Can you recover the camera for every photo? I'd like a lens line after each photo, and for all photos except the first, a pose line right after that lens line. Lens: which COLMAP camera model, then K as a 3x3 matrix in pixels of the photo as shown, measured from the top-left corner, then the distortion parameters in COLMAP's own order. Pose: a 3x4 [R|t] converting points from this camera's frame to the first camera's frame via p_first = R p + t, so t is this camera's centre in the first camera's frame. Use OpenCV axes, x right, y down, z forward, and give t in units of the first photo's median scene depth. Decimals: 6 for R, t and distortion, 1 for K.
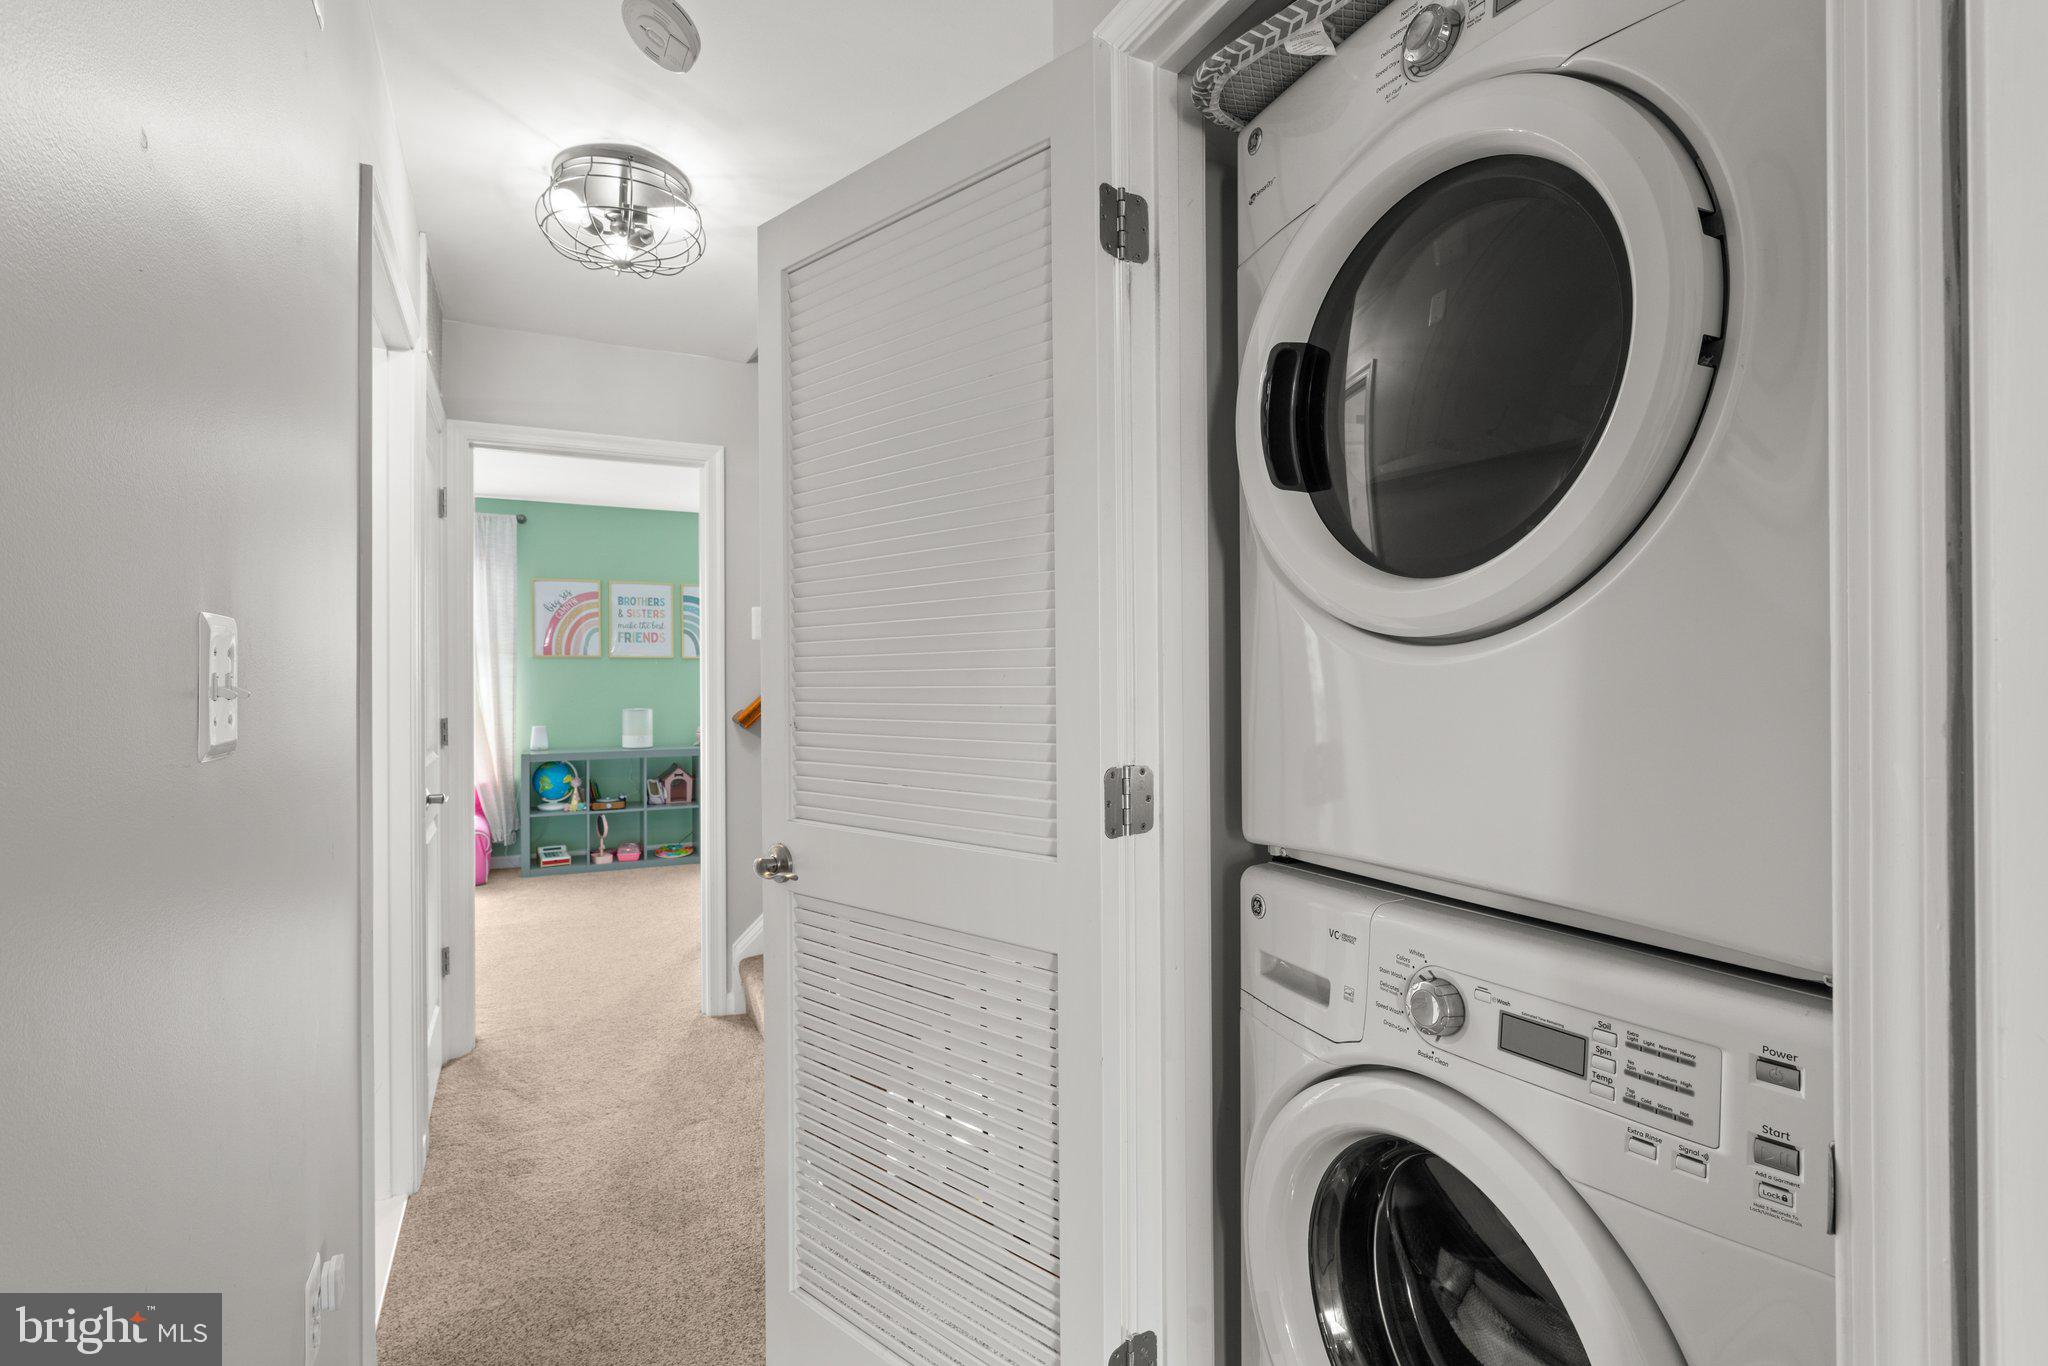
lens RADIAL K [[977.3, 0, 1024.6], [0, 977.3, 689.9], [0, 0, 1]] dist [-0.007661, 0.004189]
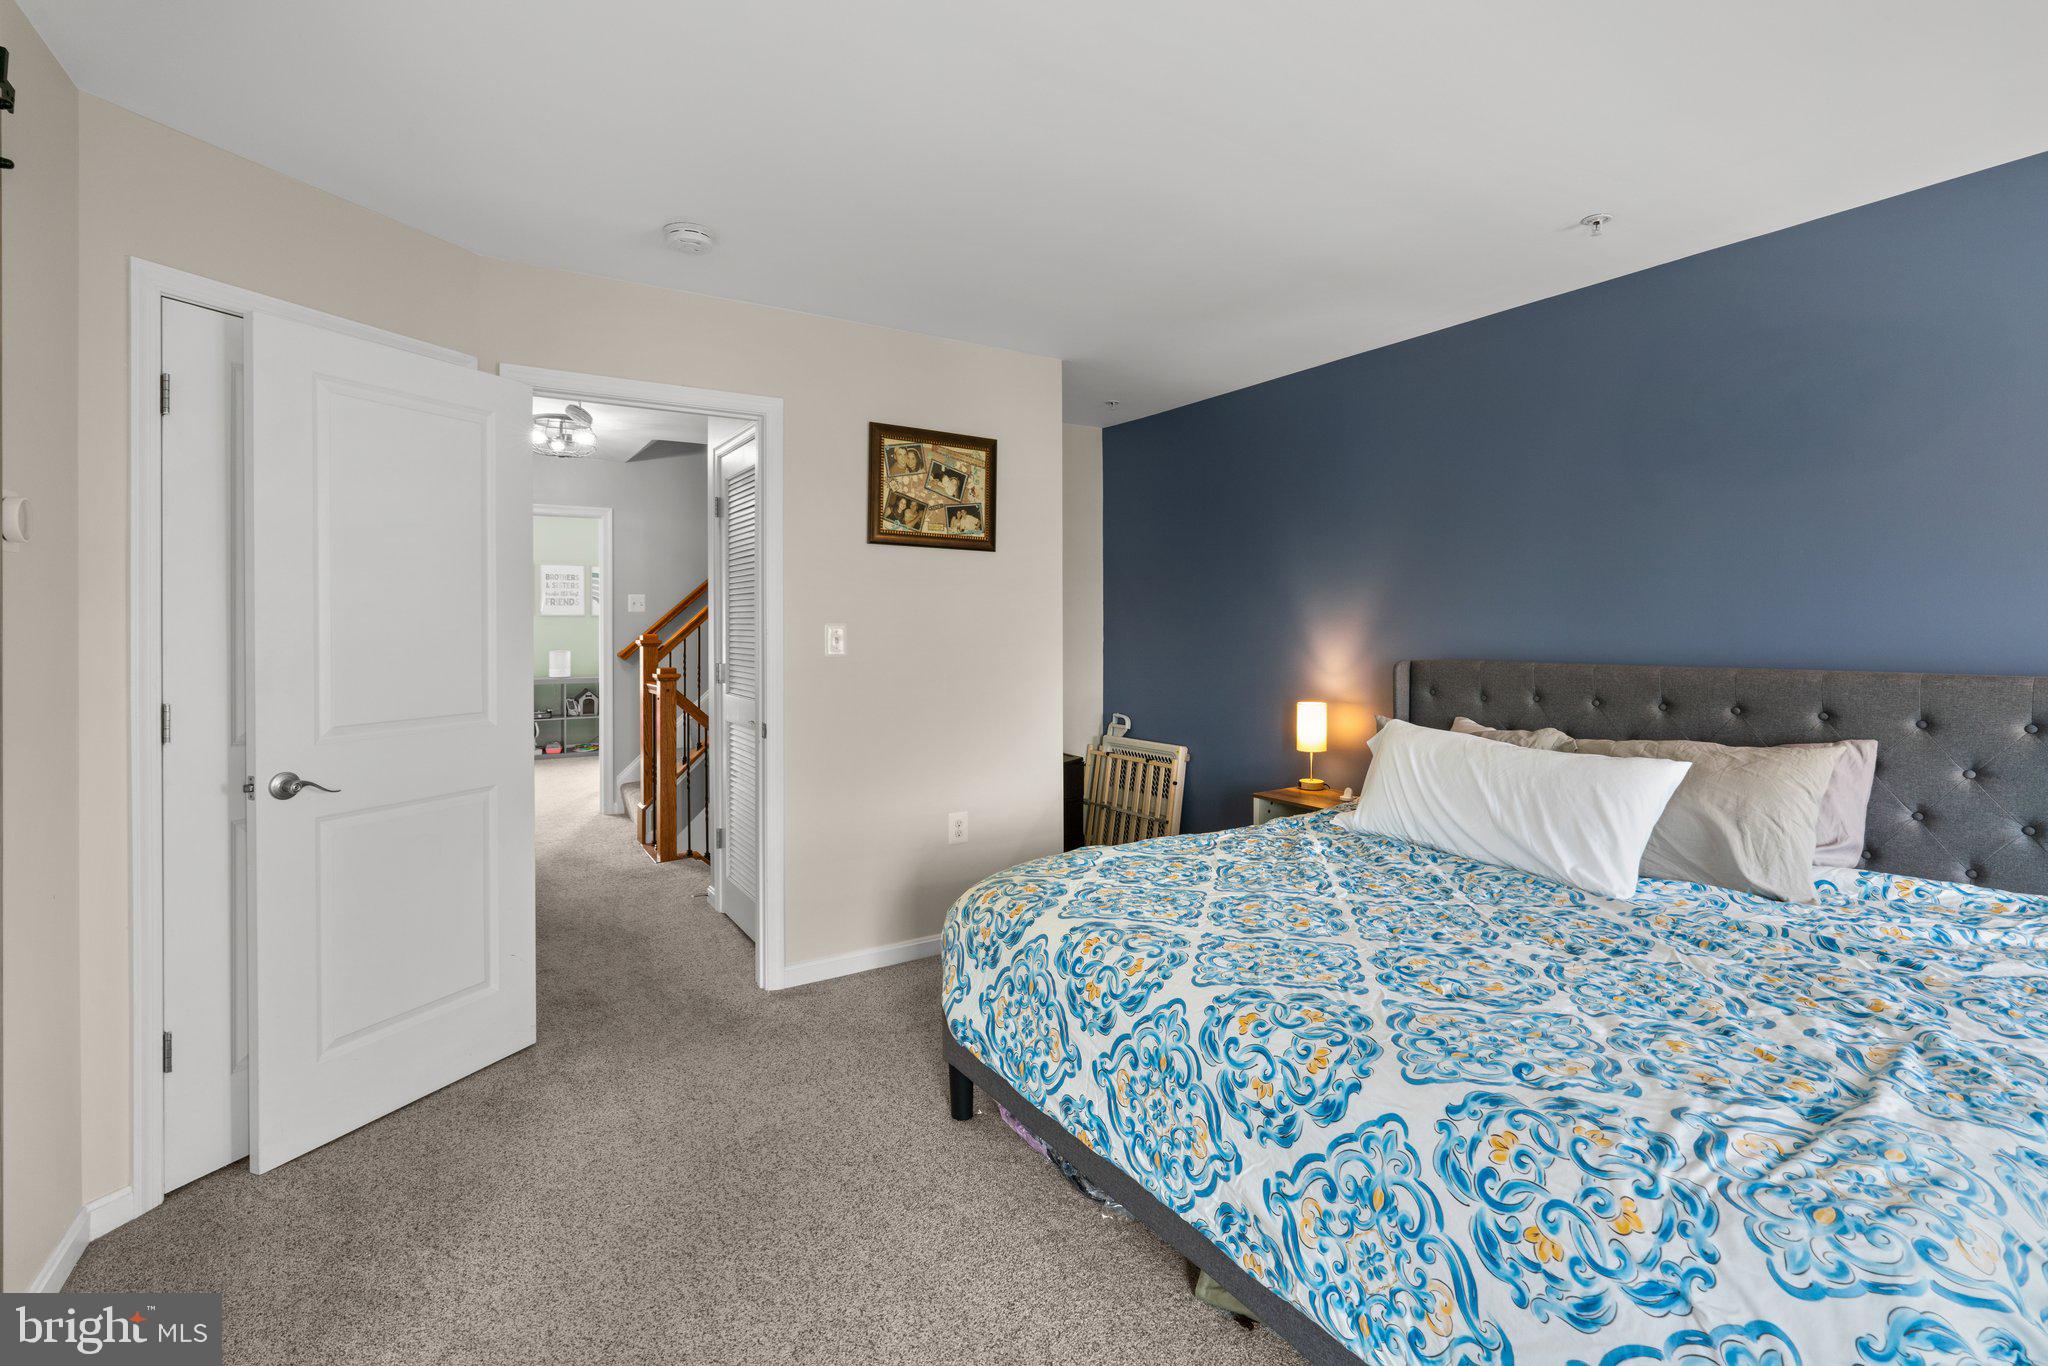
lens RADIAL K [[929.7, 0, 1010.3], [0, 929.7, 650.3], [0, 0, 1]] dist [-0.012786, 0.005812]
pose [[0.996528, 0.006025, 0.083036, 0.160065], [-0.006887, 0.999925, 0.010102, -0.000357], [-0.082969, -0.010639, 0.996495, -0.437829]]
